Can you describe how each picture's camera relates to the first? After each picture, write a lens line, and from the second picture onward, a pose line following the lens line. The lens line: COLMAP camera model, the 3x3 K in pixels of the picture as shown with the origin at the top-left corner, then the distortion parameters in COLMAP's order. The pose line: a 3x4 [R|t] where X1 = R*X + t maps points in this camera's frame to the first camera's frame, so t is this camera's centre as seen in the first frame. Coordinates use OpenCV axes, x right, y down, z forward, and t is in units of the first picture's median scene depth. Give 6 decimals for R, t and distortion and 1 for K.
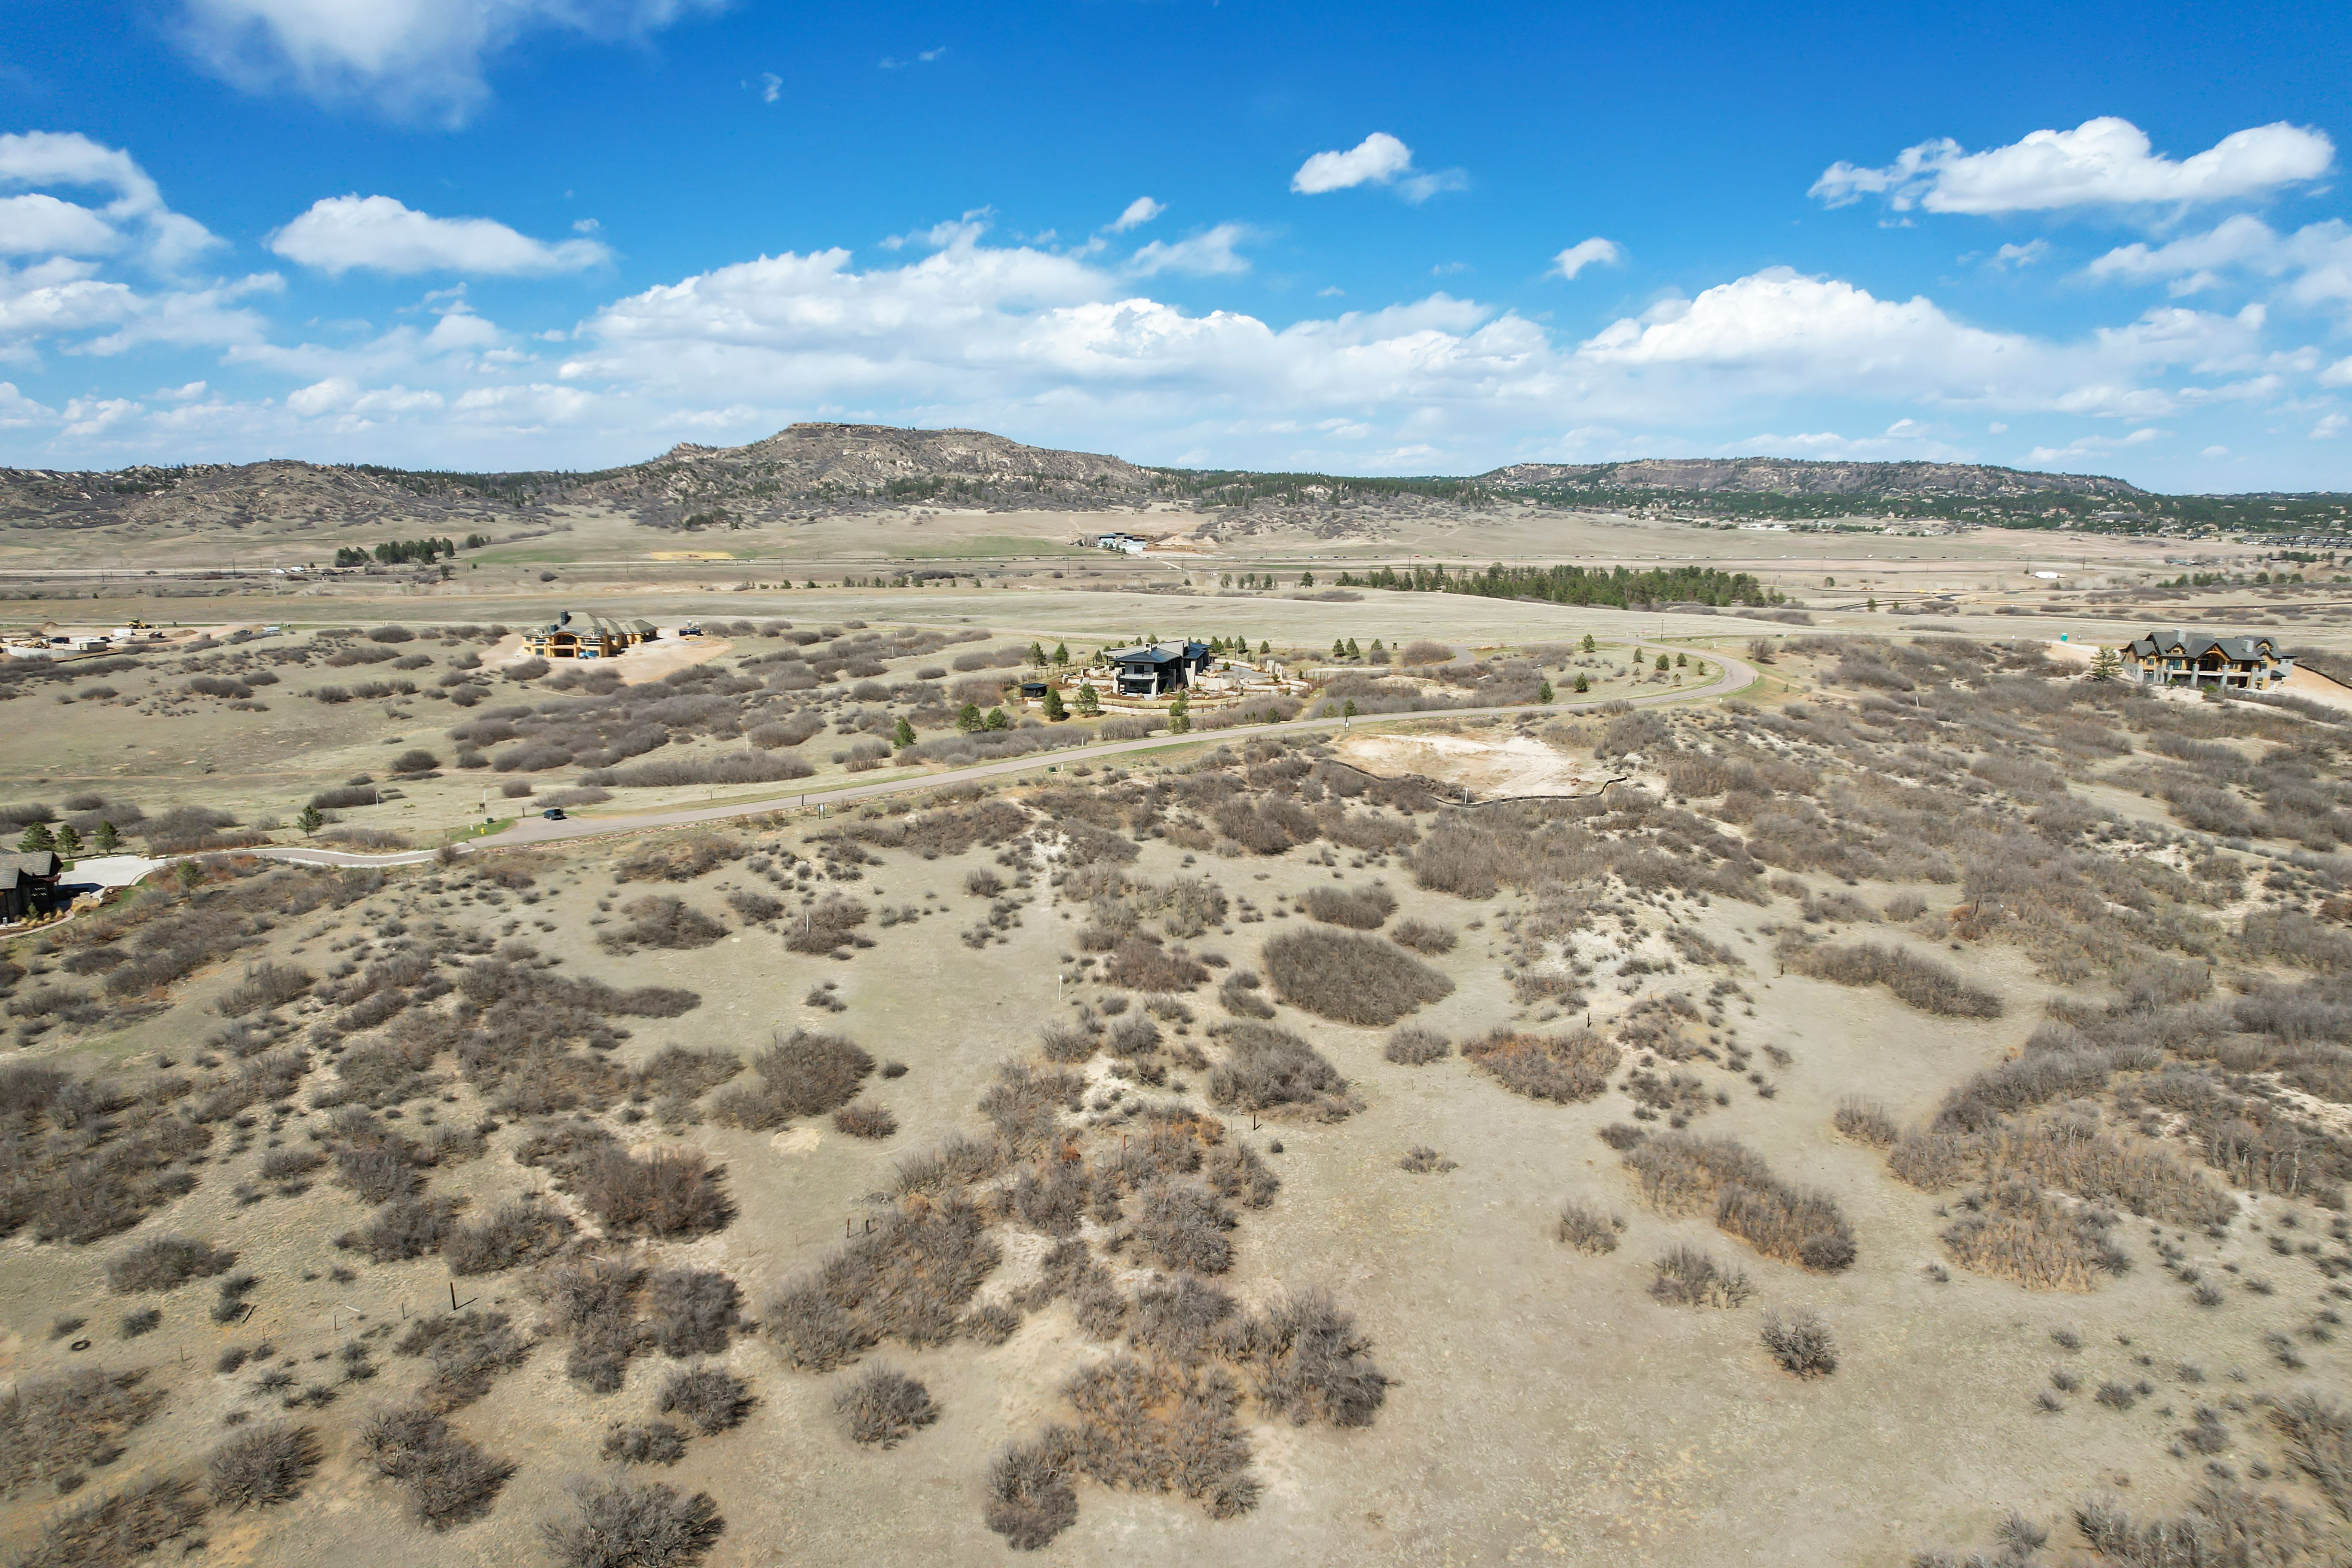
lens RADIAL K [[1536.4, 0, 1183.6], [0, 1536.4, 777.7], [0, 0, 1]] dist [-0.067544, 0.060022]
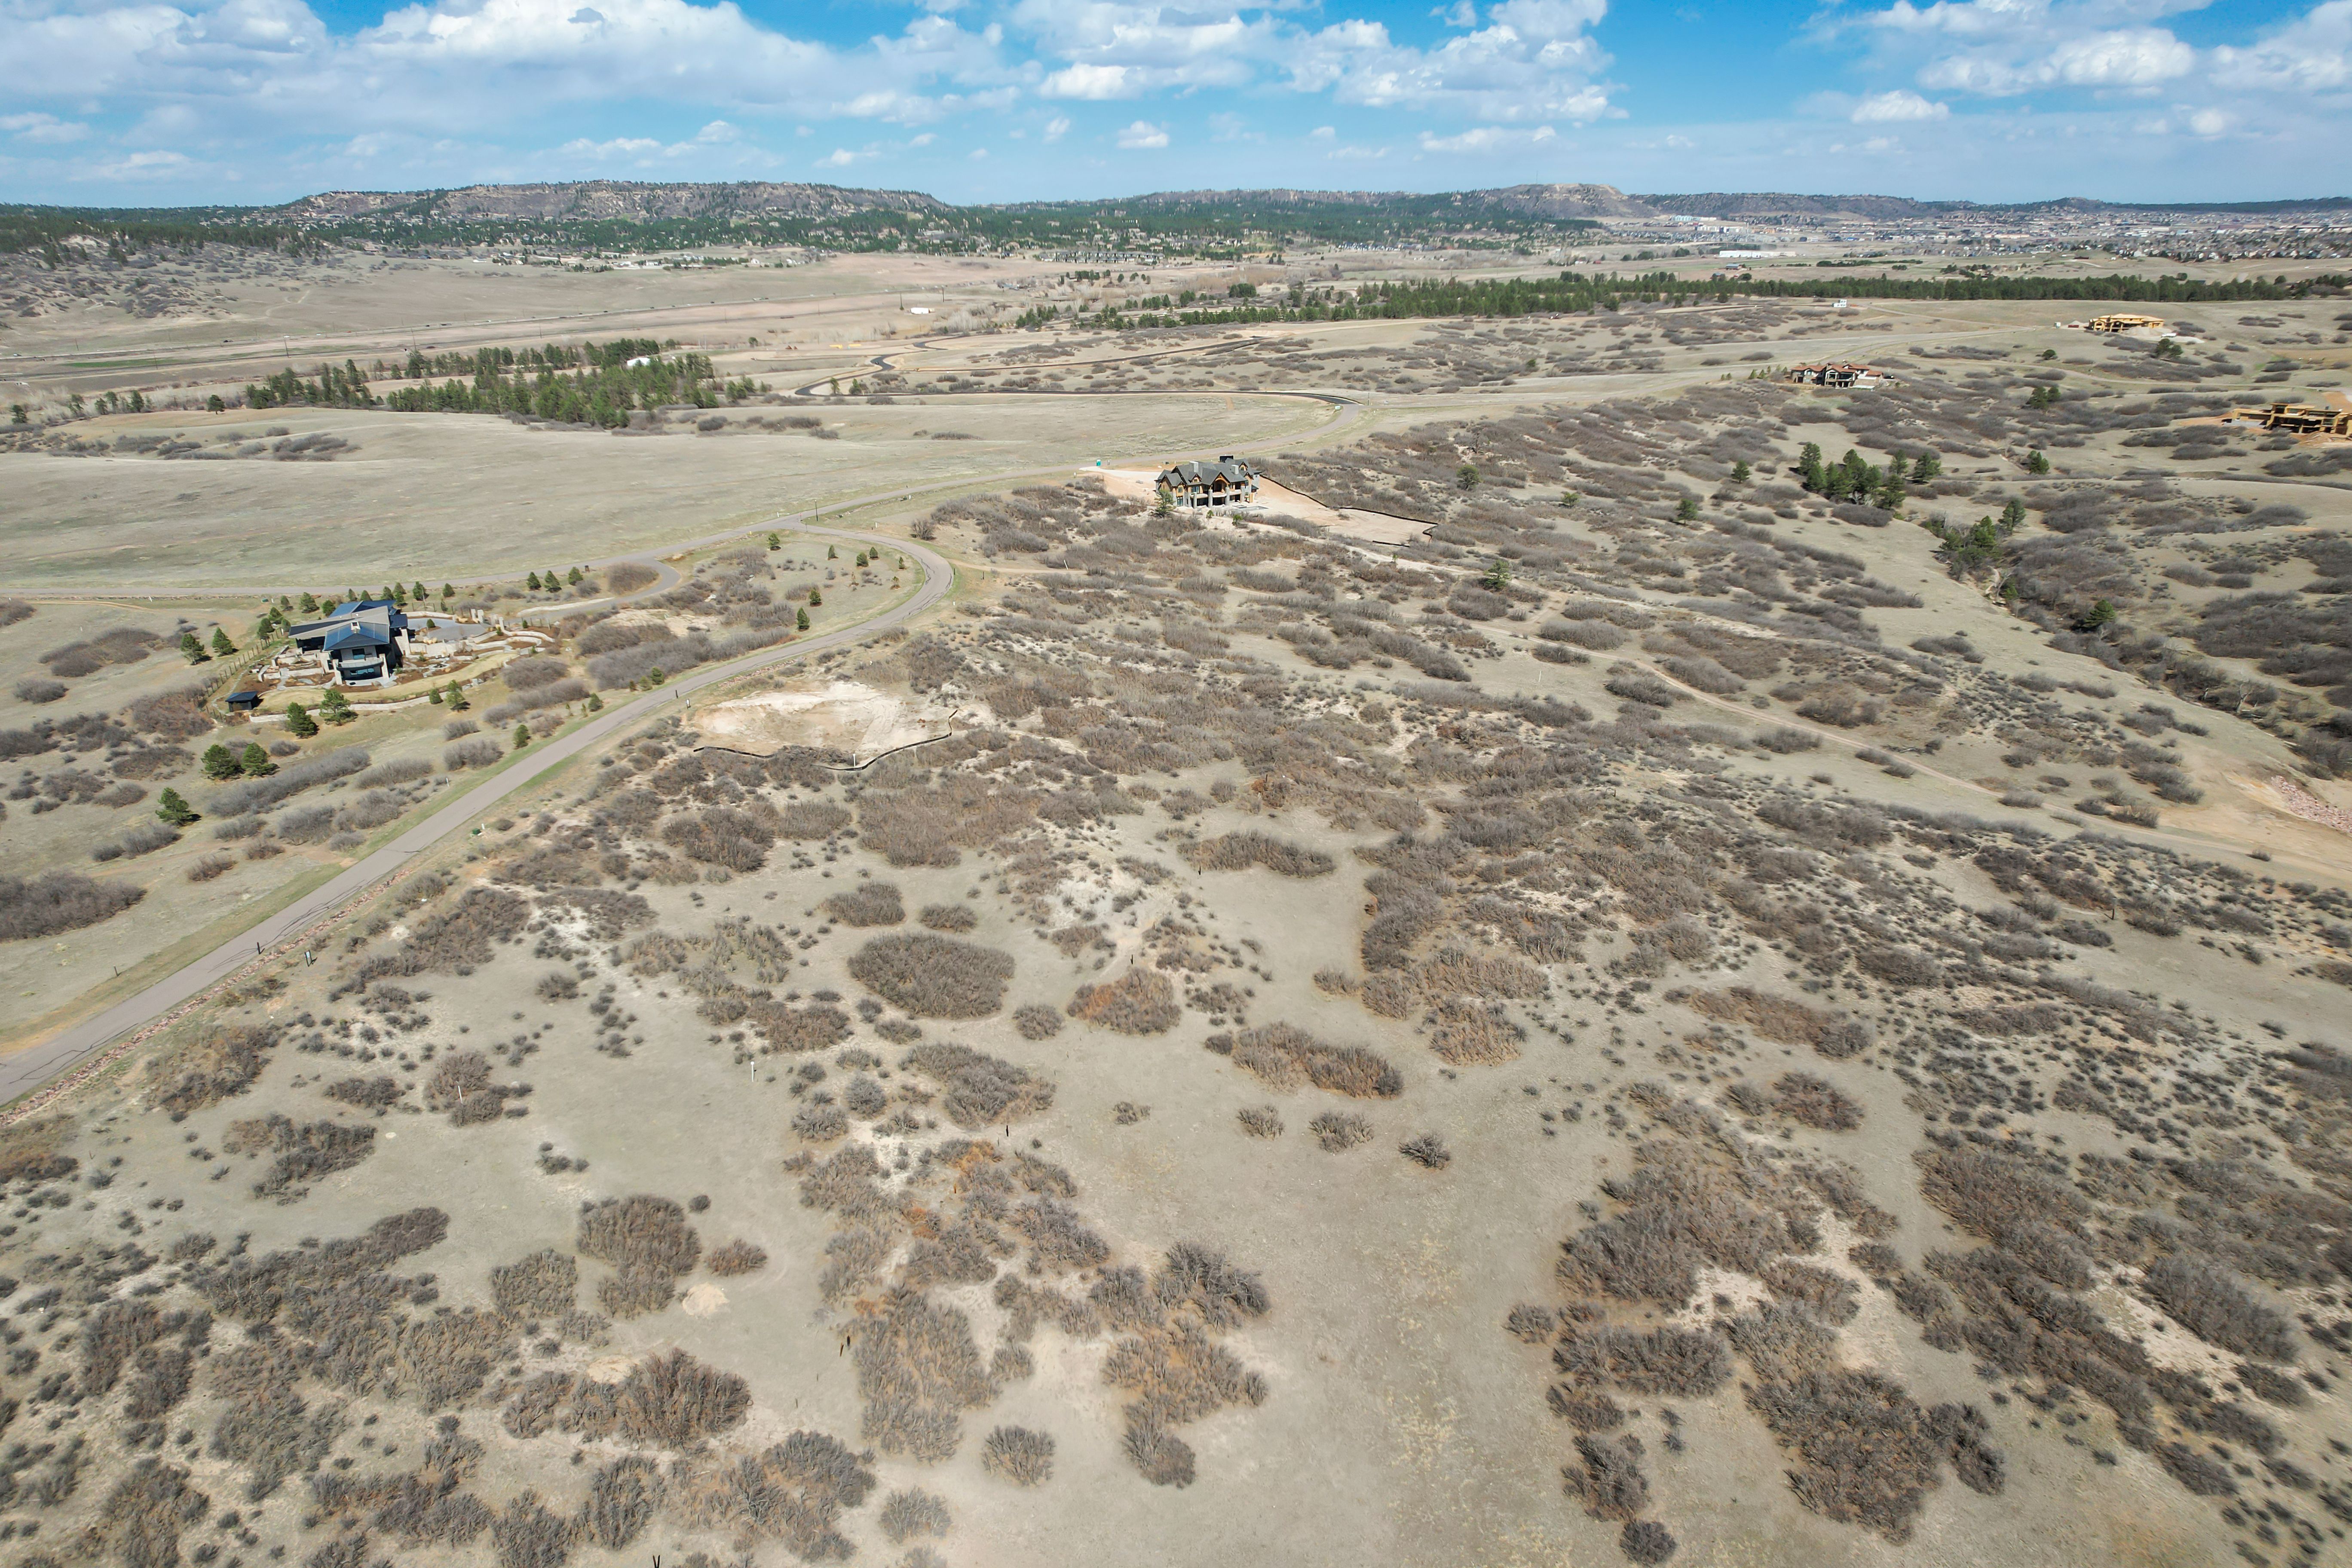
lens RADIAL K [[1521.9, 0, 1184.5], [0, 1521.9, 775.9], [0, 0, 1]] dist [-0.074343, 0.067150]
pose [[0.755236, -0.244730, 0.608051, -0.222040], [0.132499, 0.965531, 0.224038, -0.136142], [-0.641922, -0.088636, 0.761630, -0.024430]]
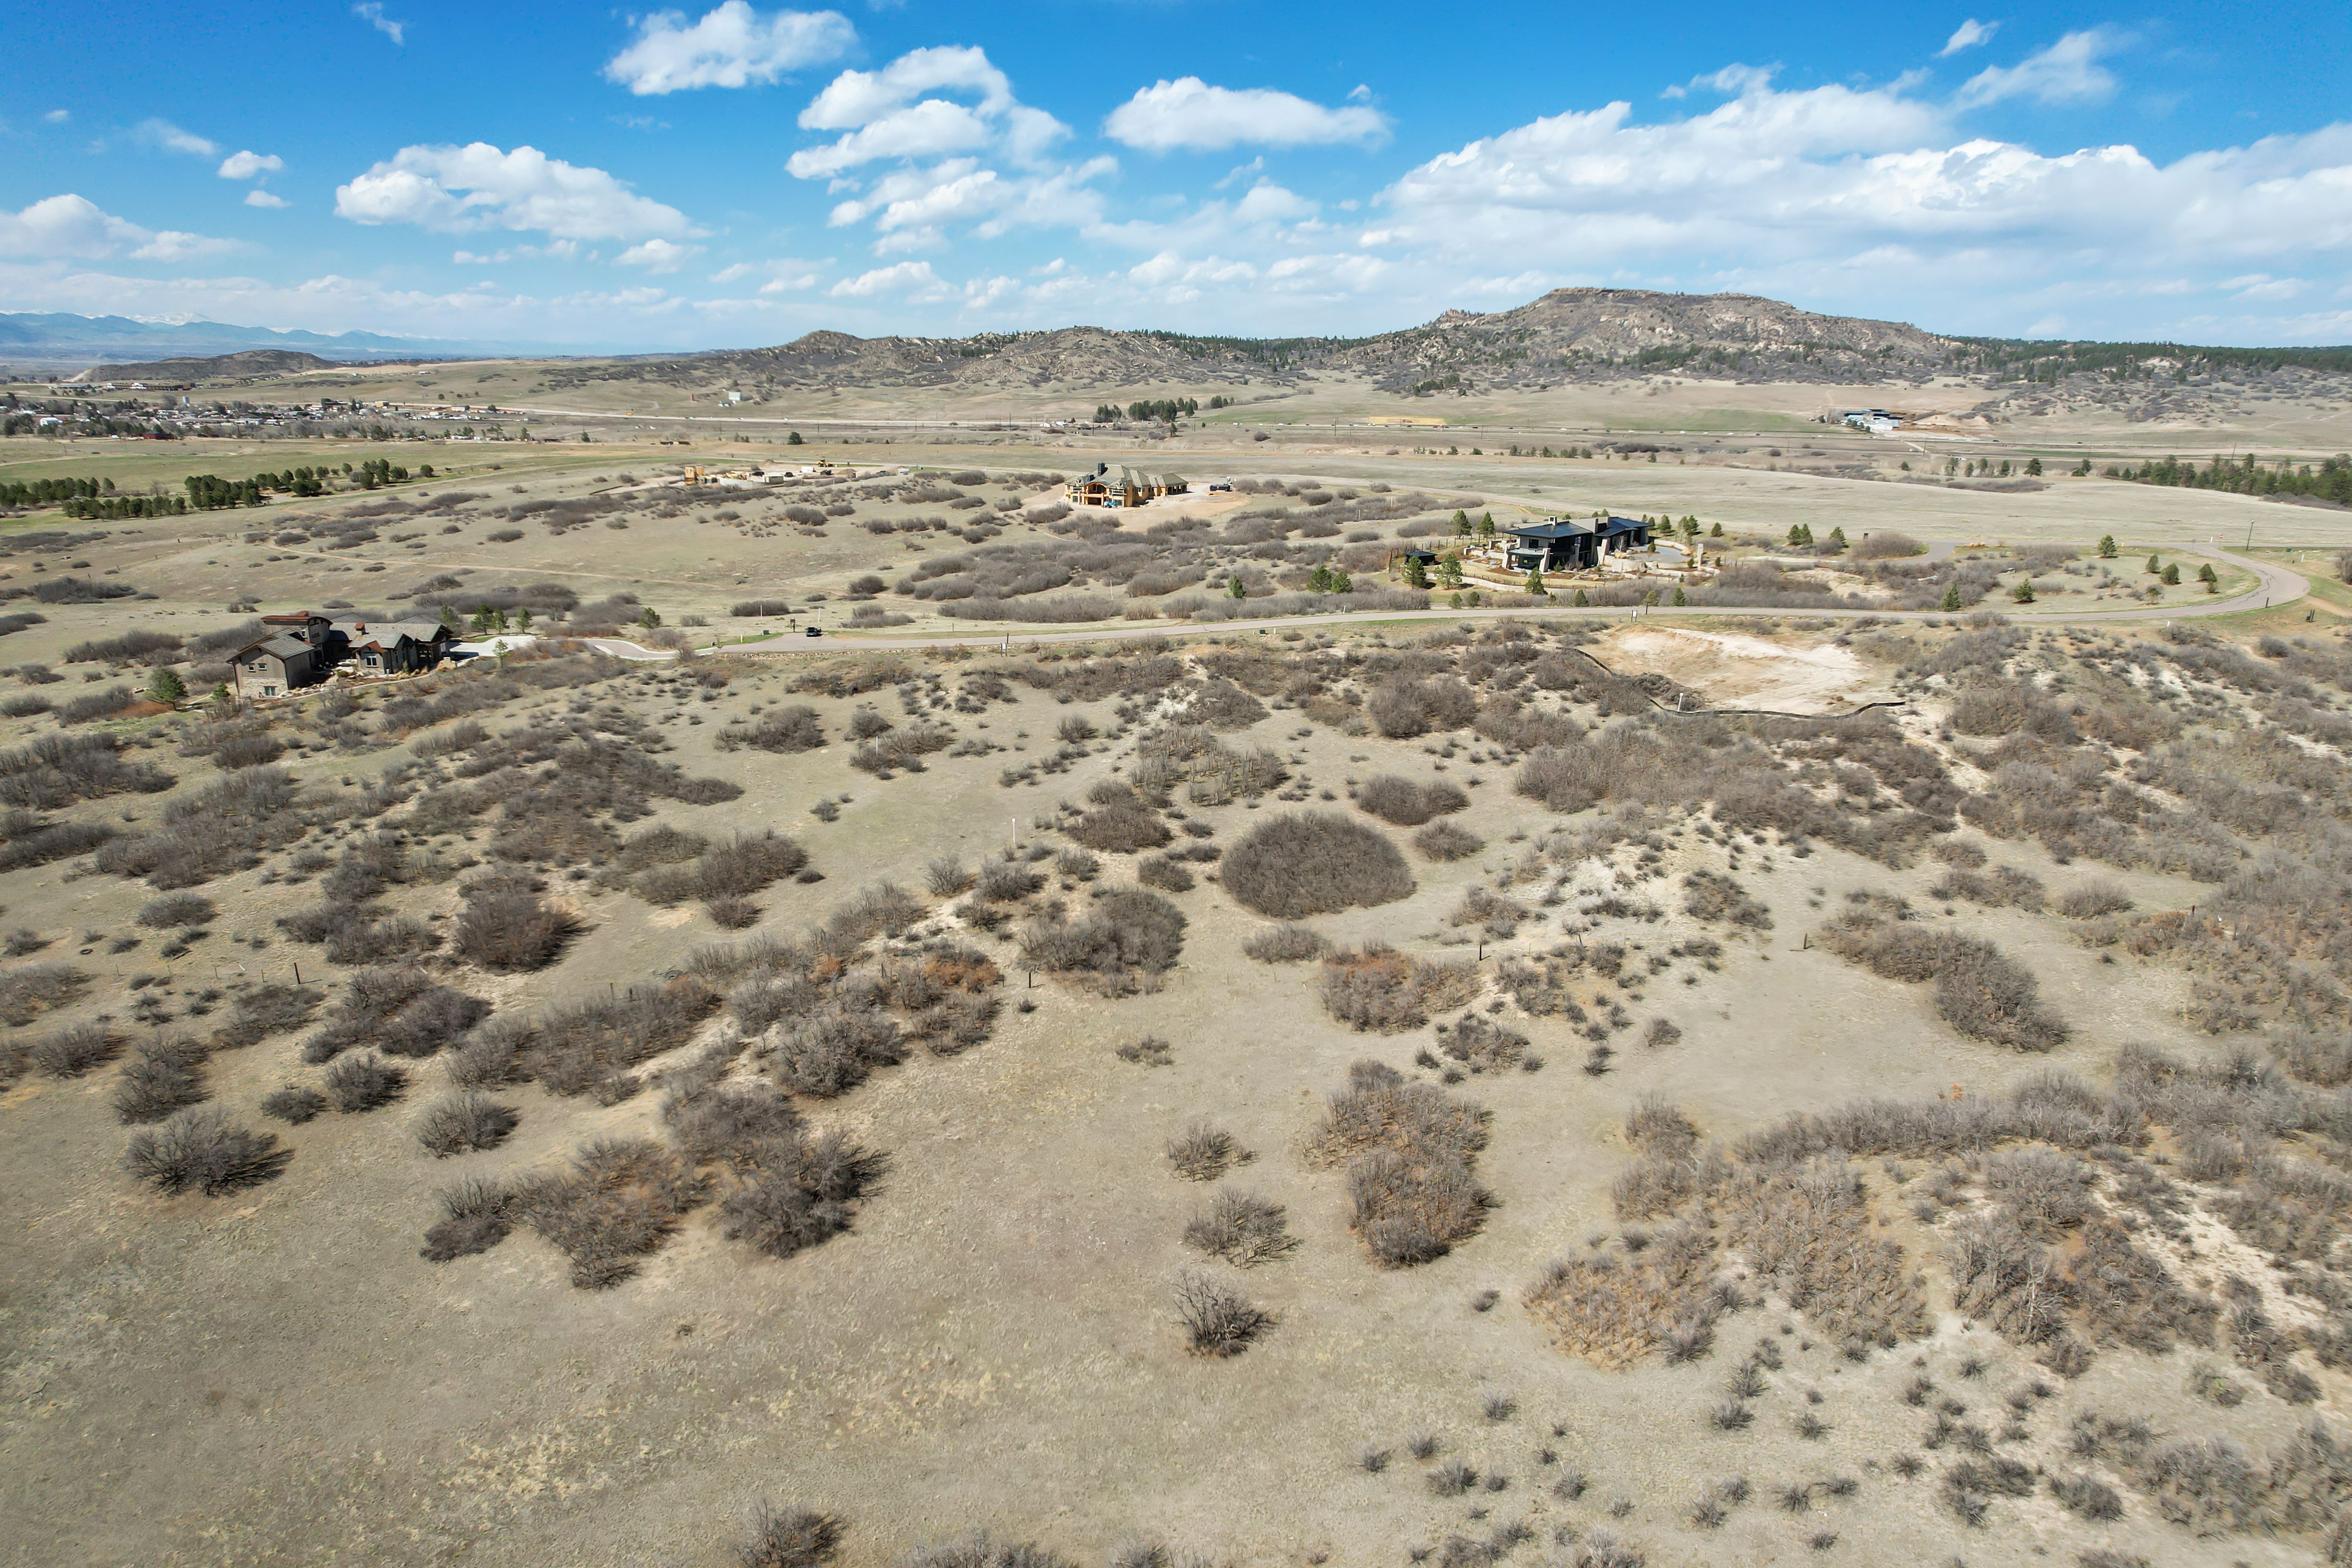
lens RADIAL K [[1528.7, 0, 1173.2], [0, 1528.7, 795.0], [0, 0, 1]] dist [-0.075841, 0.071759]
pose [[0.876695, 0.132566, -0.462420, 0.227981], [-0.088448, 0.989312, 0.115928, -0.006874], [0.472846, -0.060733, 0.879050, 0.072104]]
